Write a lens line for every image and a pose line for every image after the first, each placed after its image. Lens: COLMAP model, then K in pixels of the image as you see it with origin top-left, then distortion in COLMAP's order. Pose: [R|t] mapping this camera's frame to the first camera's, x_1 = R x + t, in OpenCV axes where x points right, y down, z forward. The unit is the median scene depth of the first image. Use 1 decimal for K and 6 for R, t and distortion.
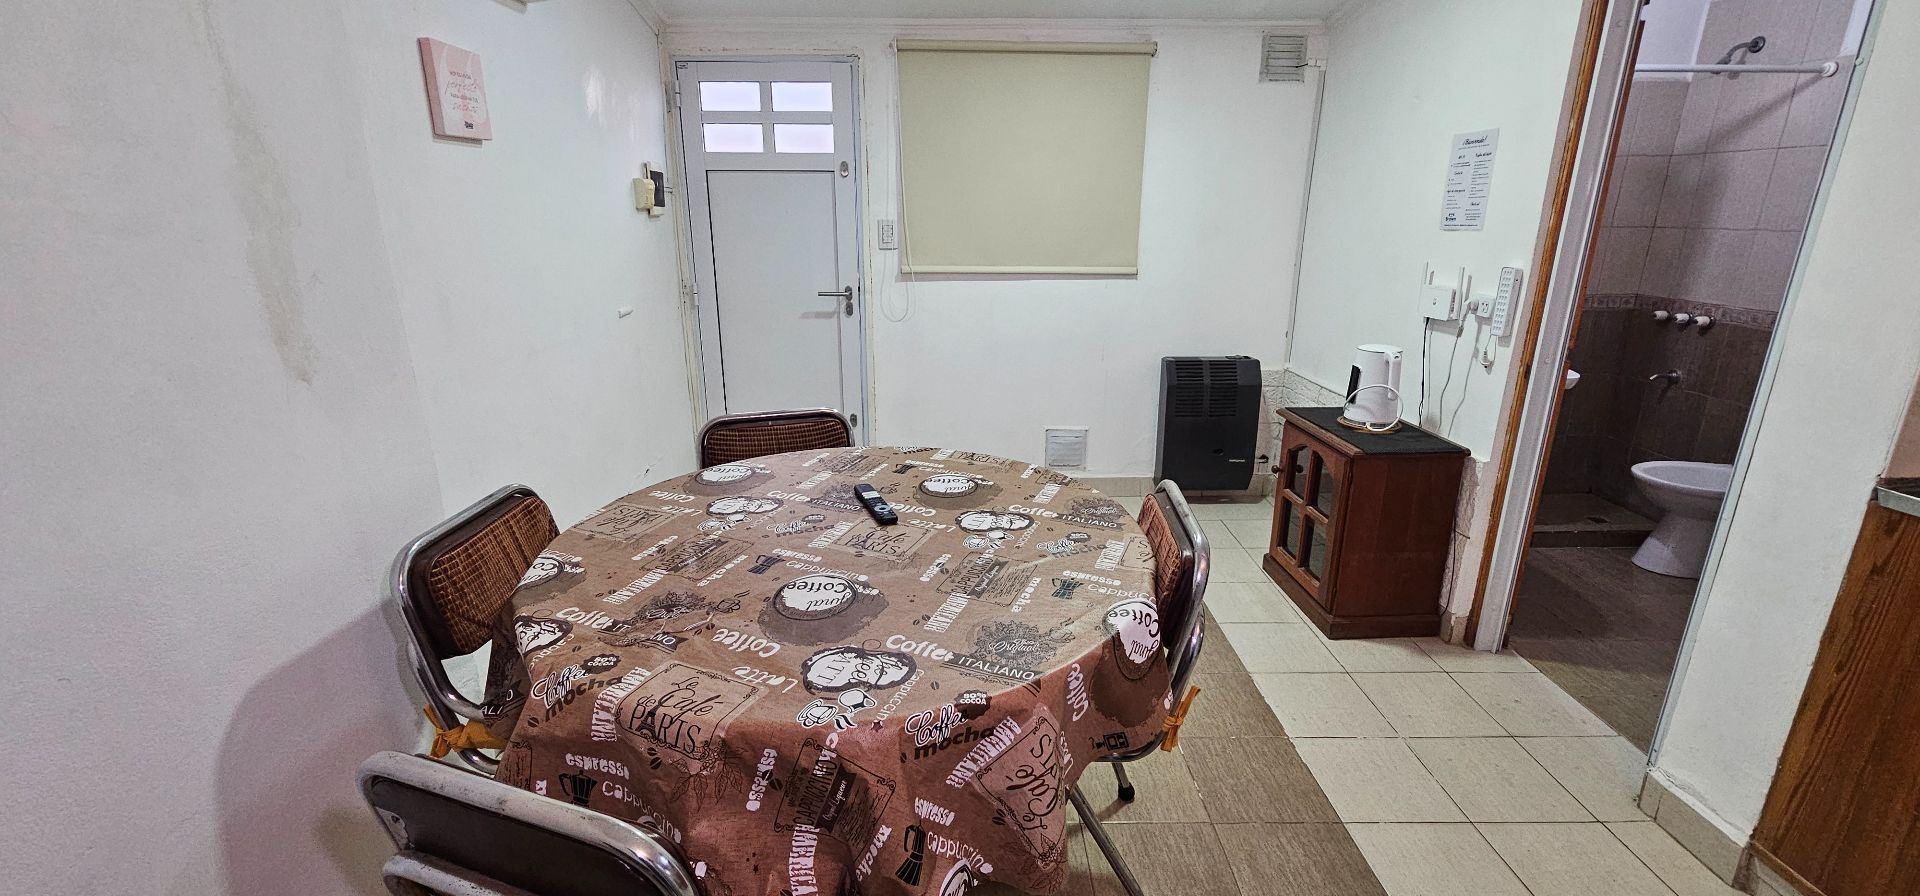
lens RADIAL K [[780.0, 0, 961.3], [0, 780.0, 437.0], [0, 0, 1]] dist [-0.002569, 0.000269]
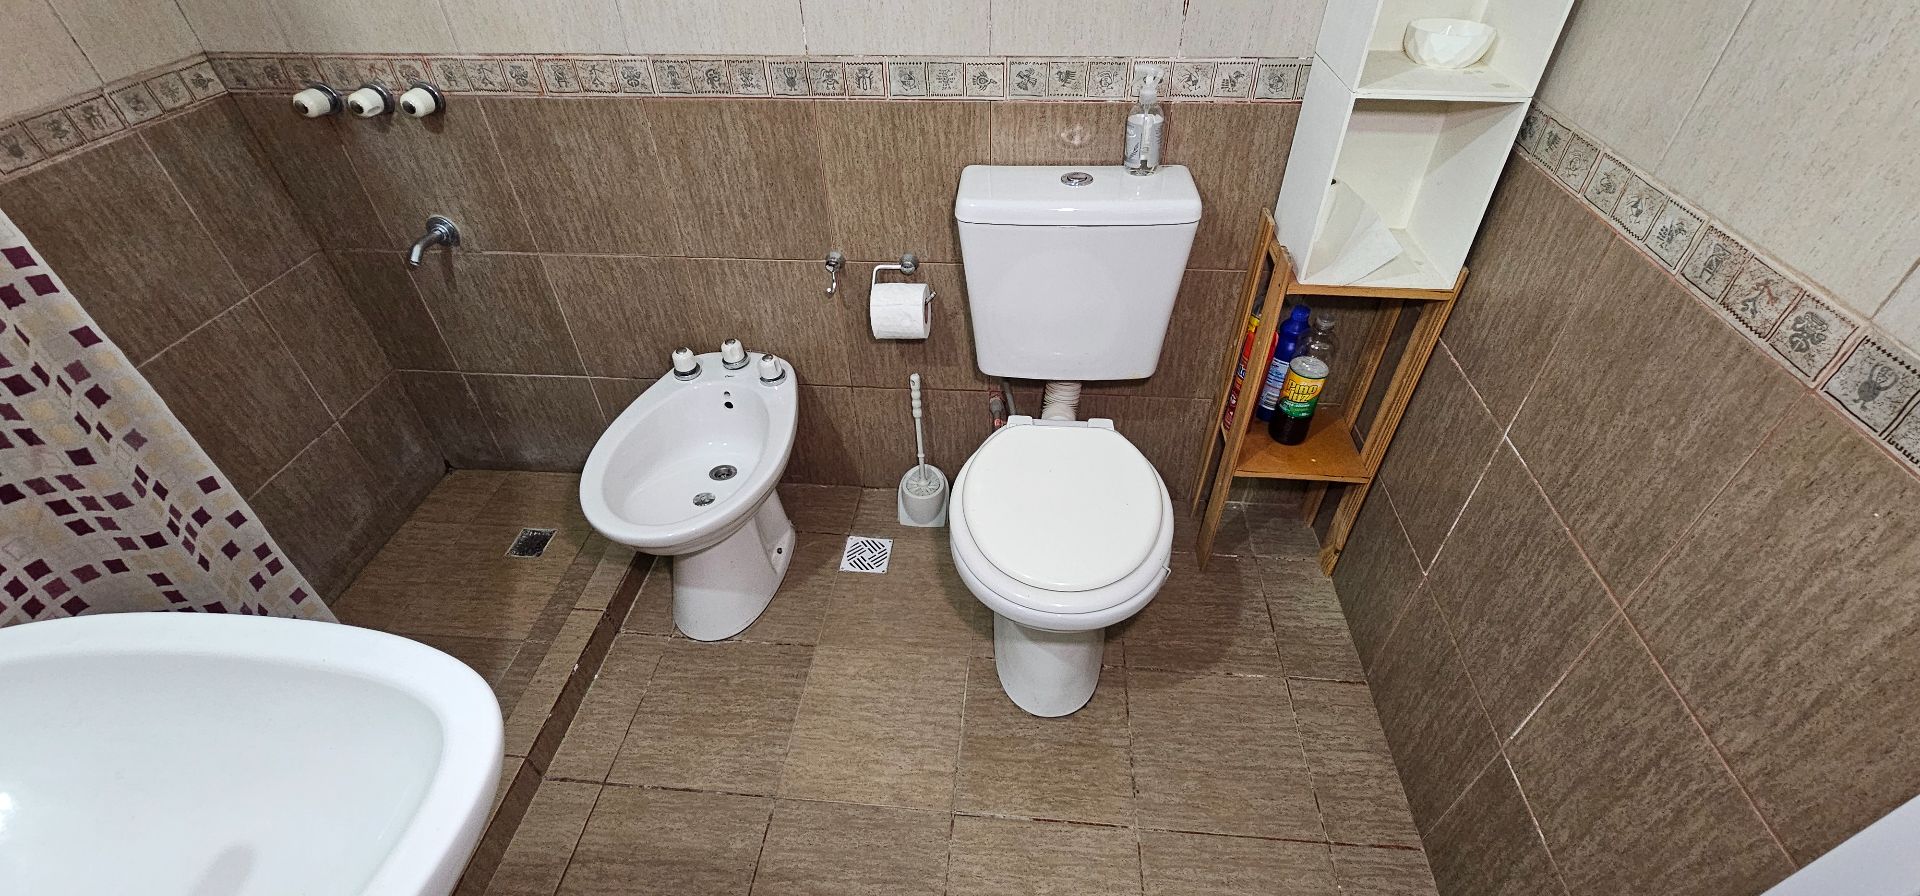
lens RADIAL K [[780.0, 0, 965.3], [0, 780.0, 444.5], [0, 0, 1]] dist [-0.002569, 0.000269]
pose [[0.095803, -0.641832, 0.760837, 0.523703], [0.289131, 0.749341, 0.595727, -0.166867], [-0.952484, 0.162910, 0.257363, 0.617406]]
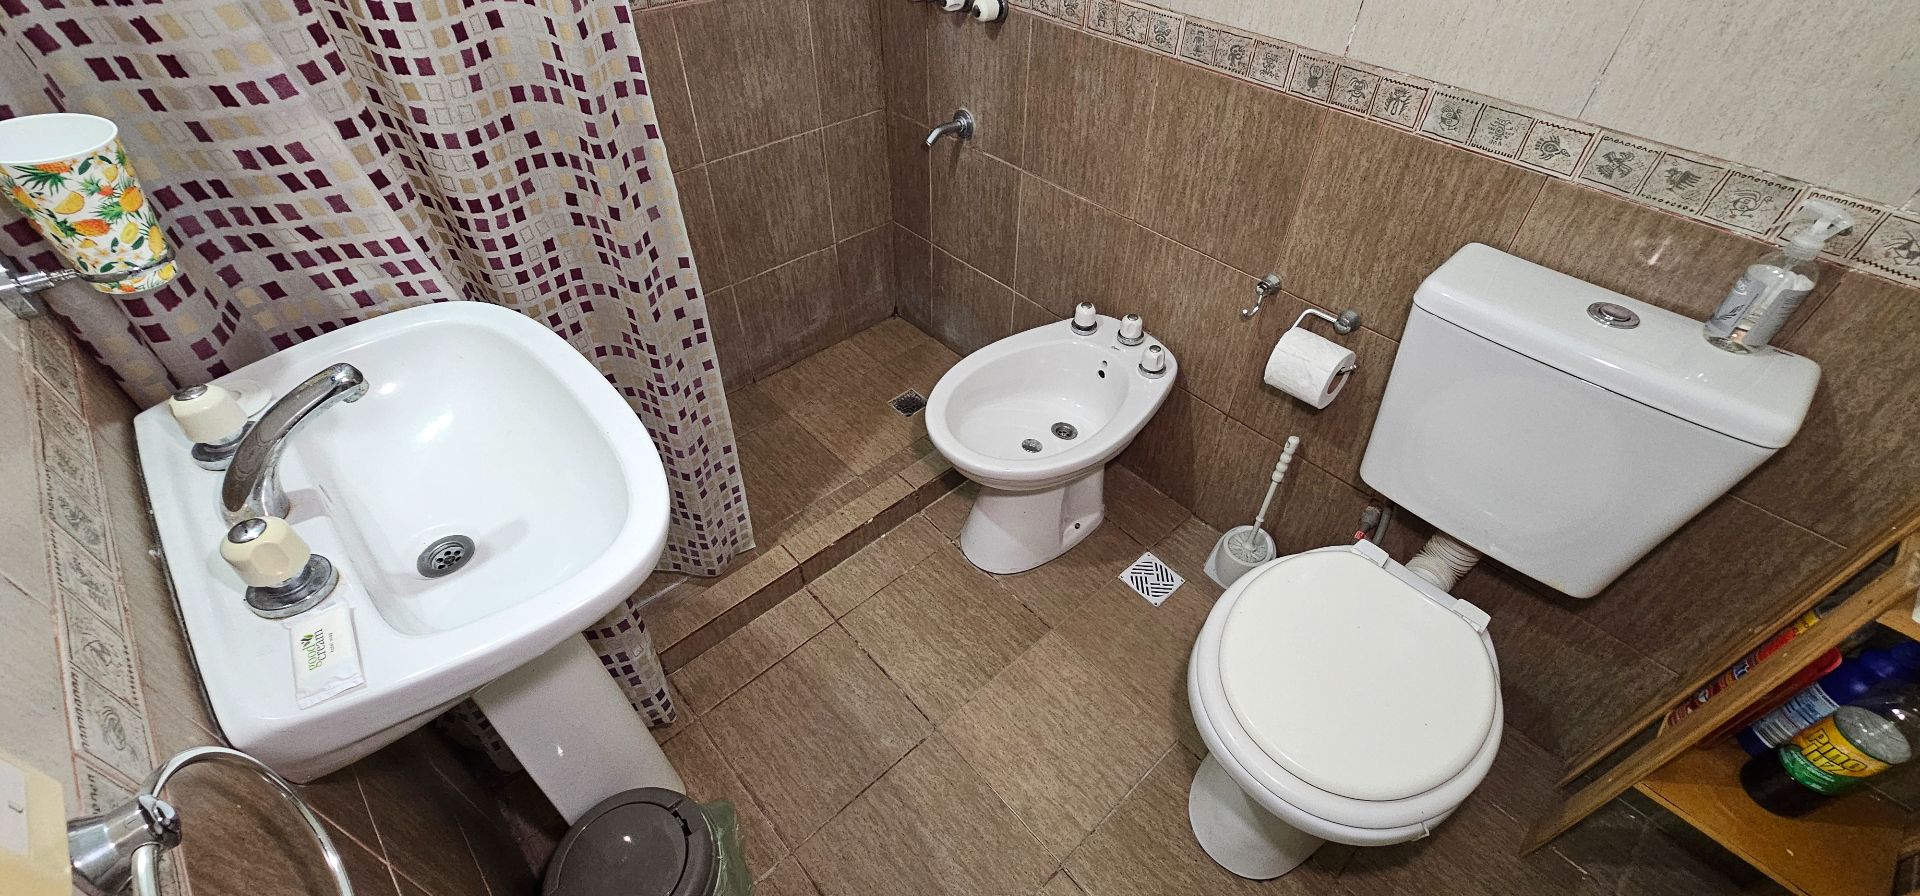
lens RADIAL K [[780.0, 0, 967.5], [0, 780.0, 442.1], [0, 0, 1]] dist [-0.002569, 0.000269]
pose [[0.743340, -0.449910, 0.495002, 0.575881], [0.168304, 0.841997, 0.512557, -0.162997], [-0.647395, -0.297694, 0.701611, 0.584203]]
